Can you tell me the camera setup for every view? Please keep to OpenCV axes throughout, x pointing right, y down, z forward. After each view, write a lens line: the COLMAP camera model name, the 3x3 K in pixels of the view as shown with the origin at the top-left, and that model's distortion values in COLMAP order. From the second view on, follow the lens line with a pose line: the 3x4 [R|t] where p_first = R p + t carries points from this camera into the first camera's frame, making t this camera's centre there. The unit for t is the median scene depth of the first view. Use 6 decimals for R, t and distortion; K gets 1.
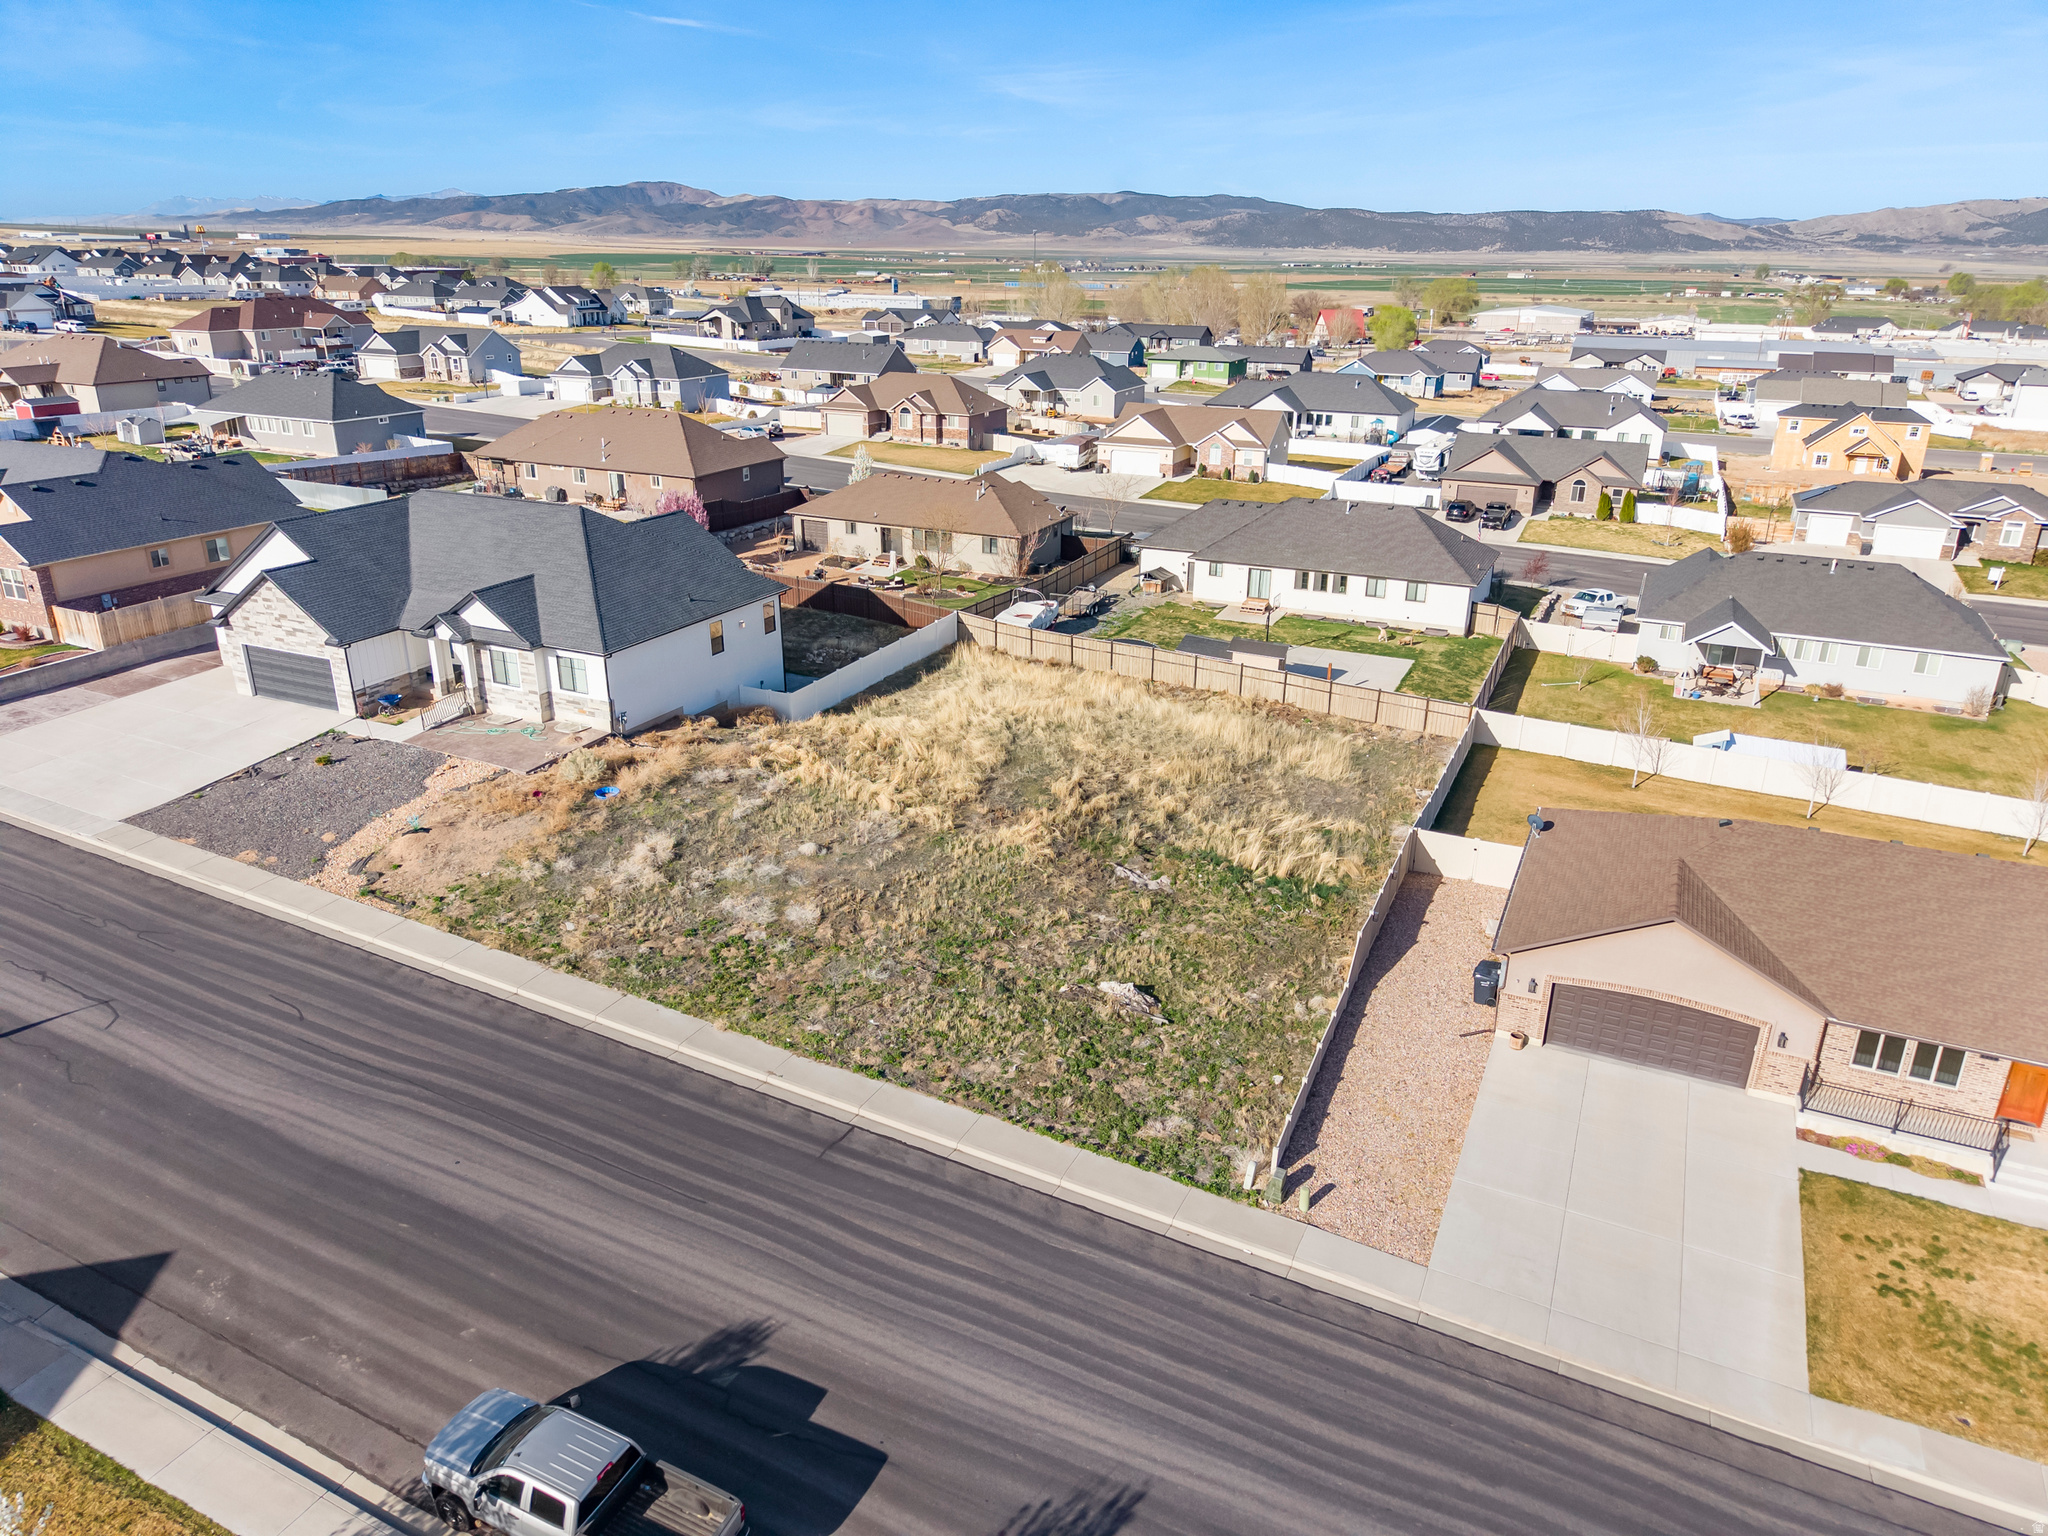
lens RADIAL K [[1356.3, 0, 1027.4], [0, 1356.3, 790.8], [0, 0, 1]] dist [0.034412, -0.036189]
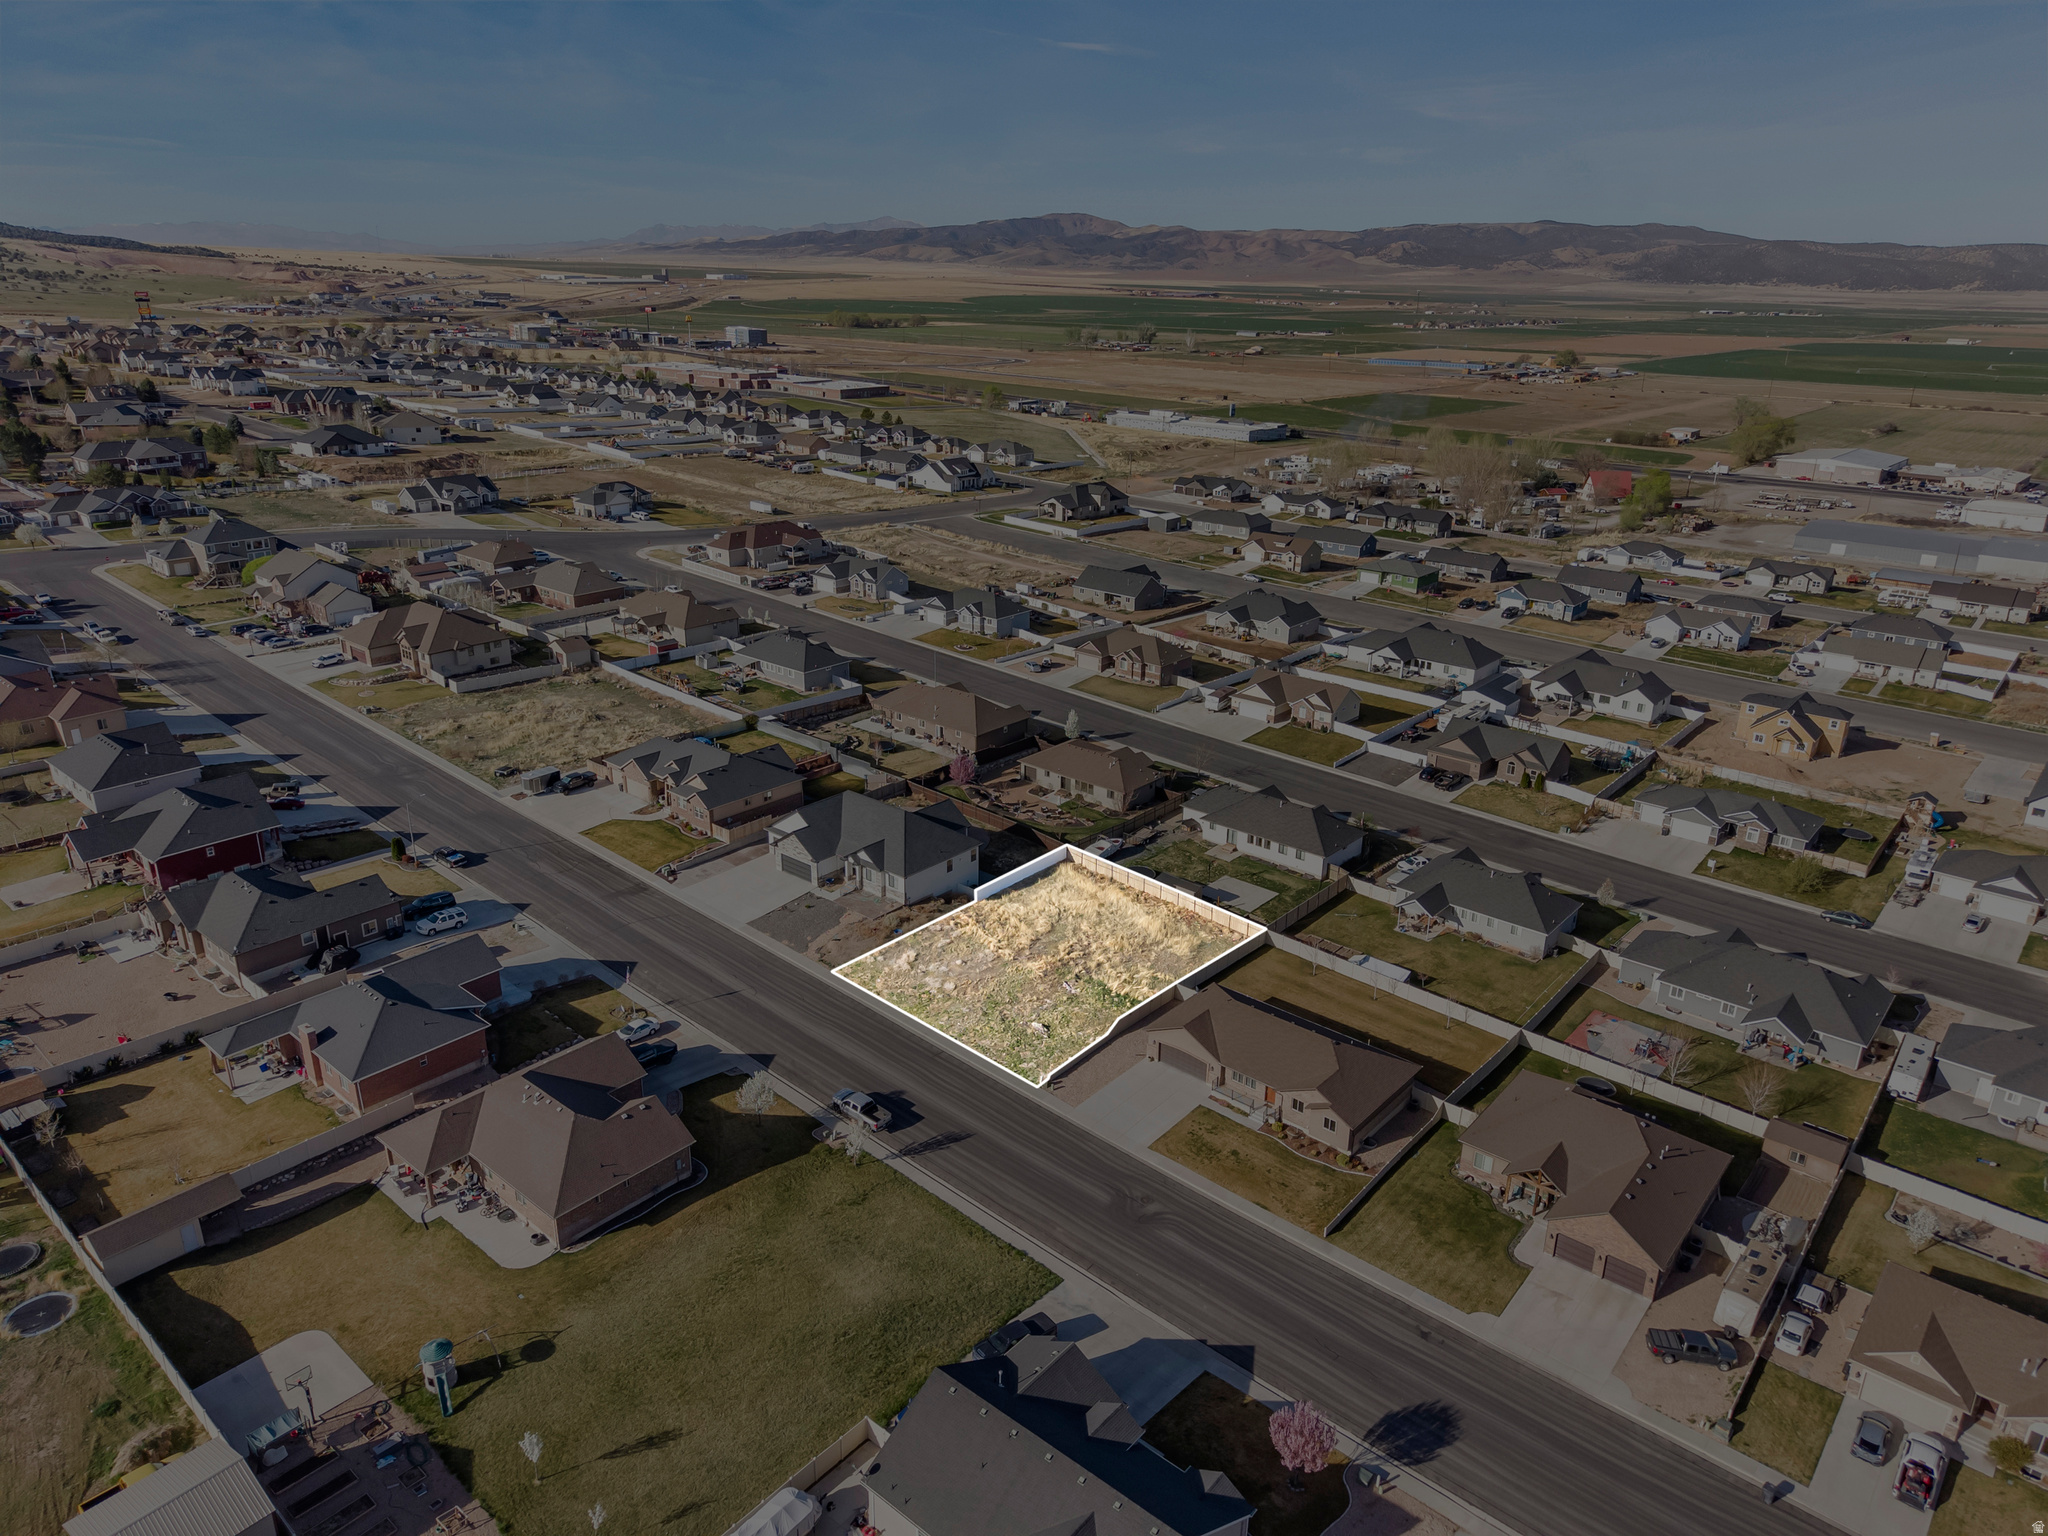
lens RADIAL K [[1368.9, 0, 1024.4], [0, 1368.9, 757.1], [0, 0, 1]] dist [0.080984, -0.109603]
pose [[0.962357, 0.094410, -0.254865, 0.588142], [-0.104508, 0.994175, -0.026341, -0.286300], [0.250893, 0.051985, 0.966618, -1.580772]]
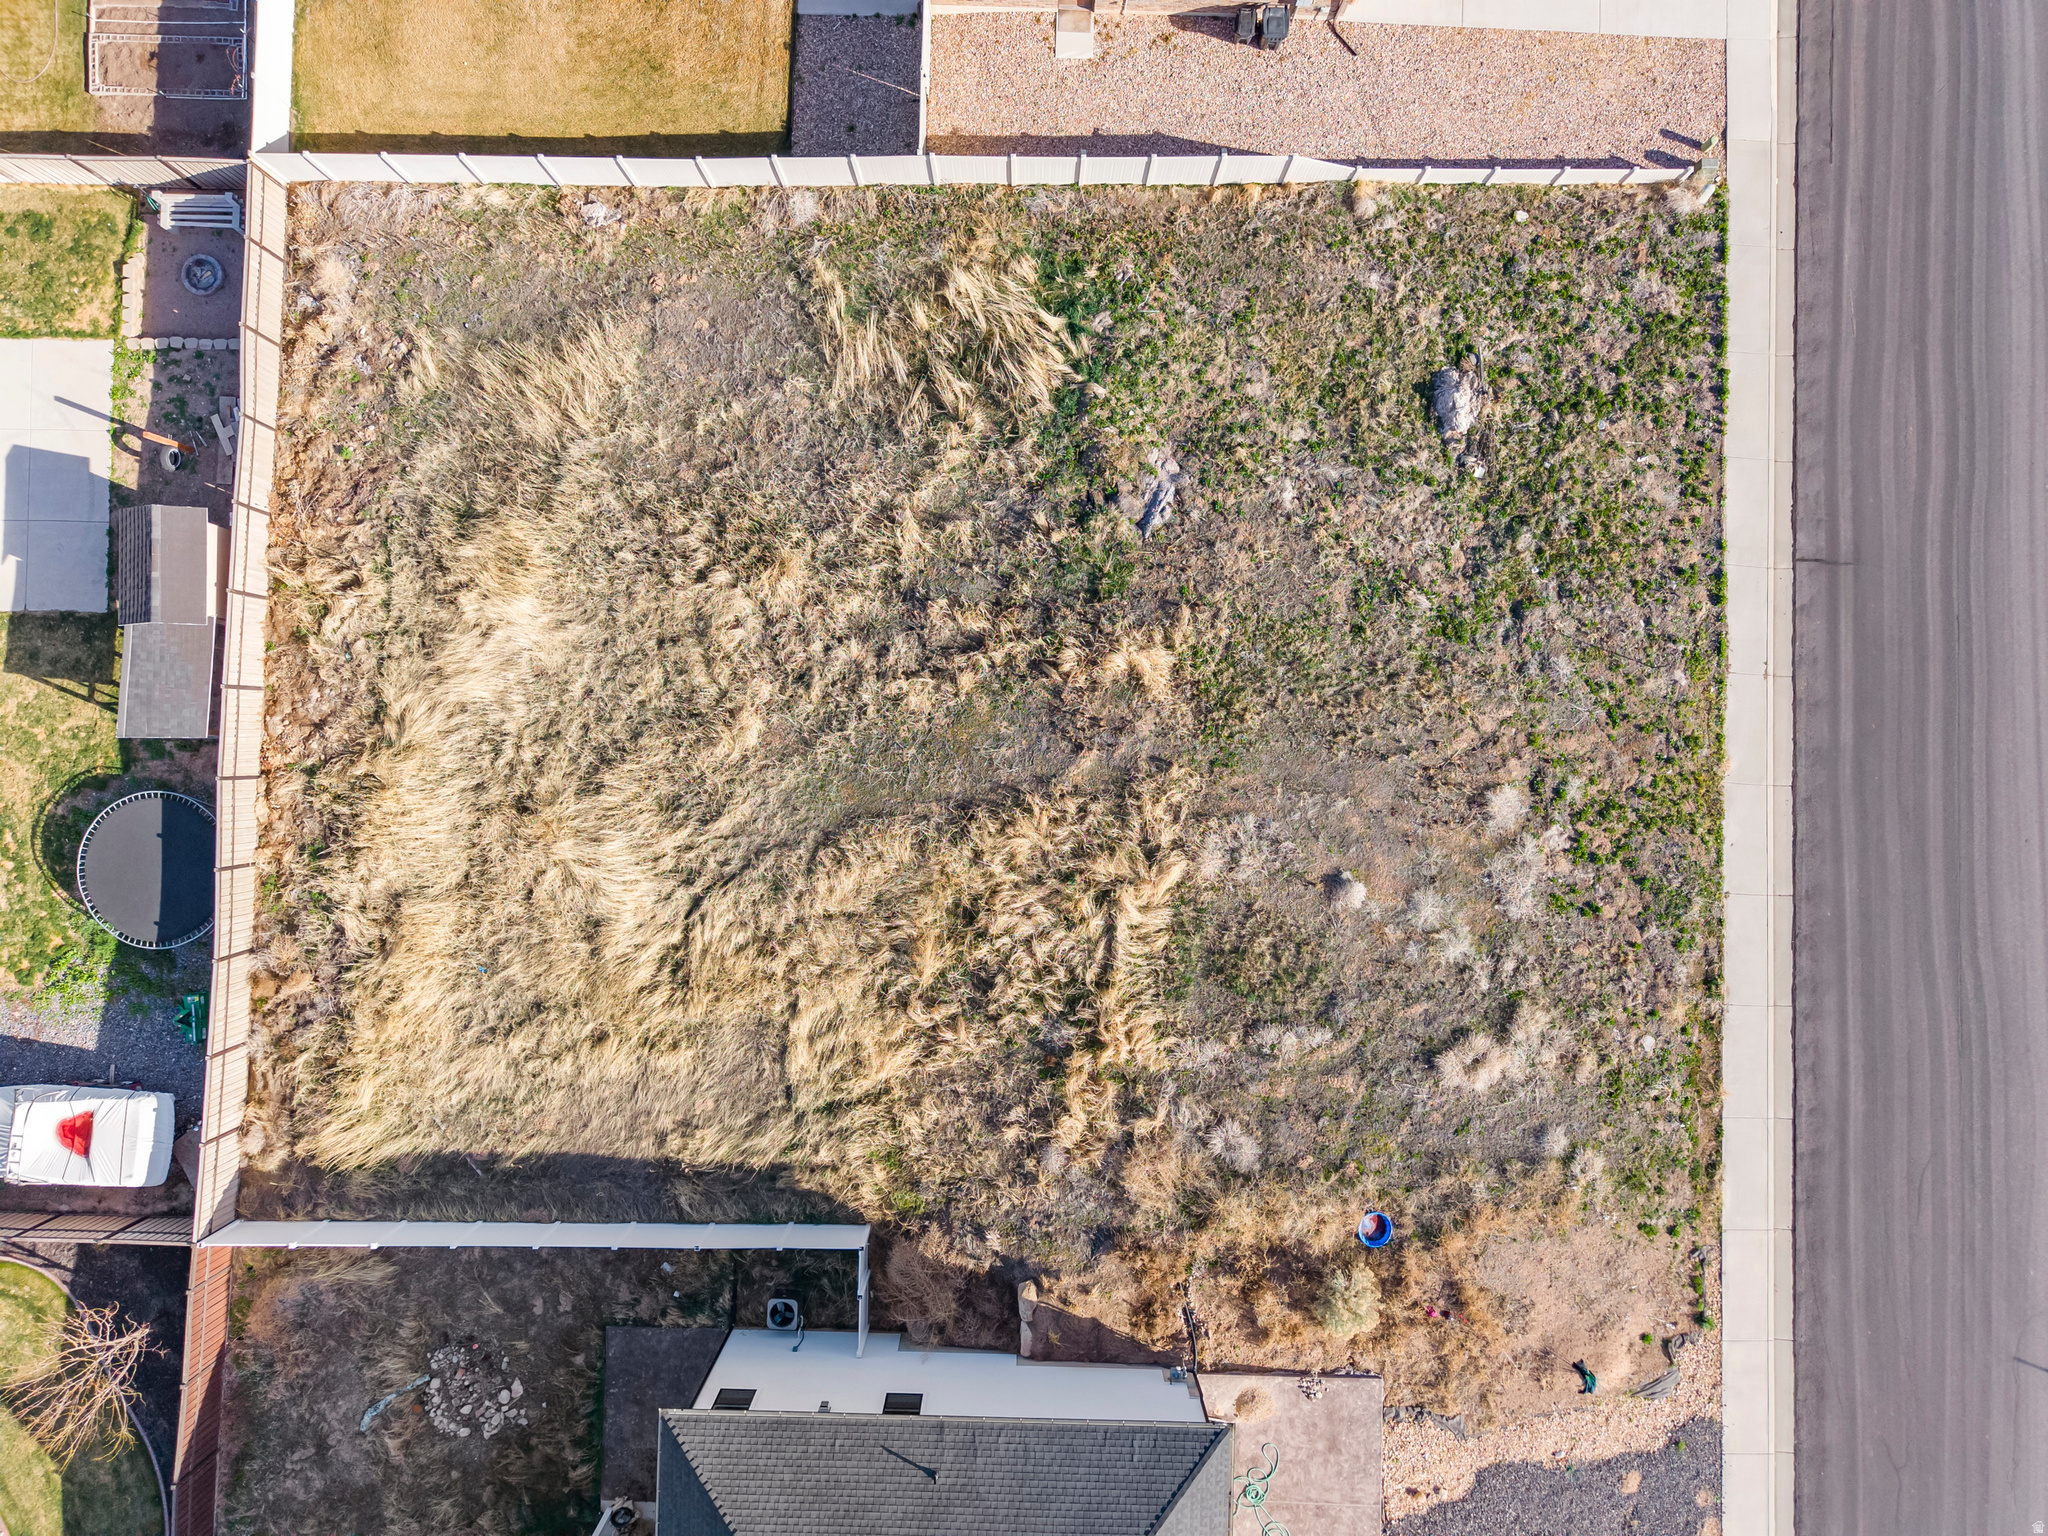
lens RADIAL K [[1399.6, 0, 1026.6], [0, 1399.6, 773.1], [0, 0, 1]] dist [0.006636, -0.002791]
pose [[-0.400233, -0.916330, -0.012349, -0.017469], [0.342252, -0.161962, 0.925544, -0.609059], [-0.850104, 0.366206, 0.378439, 0.722896]]
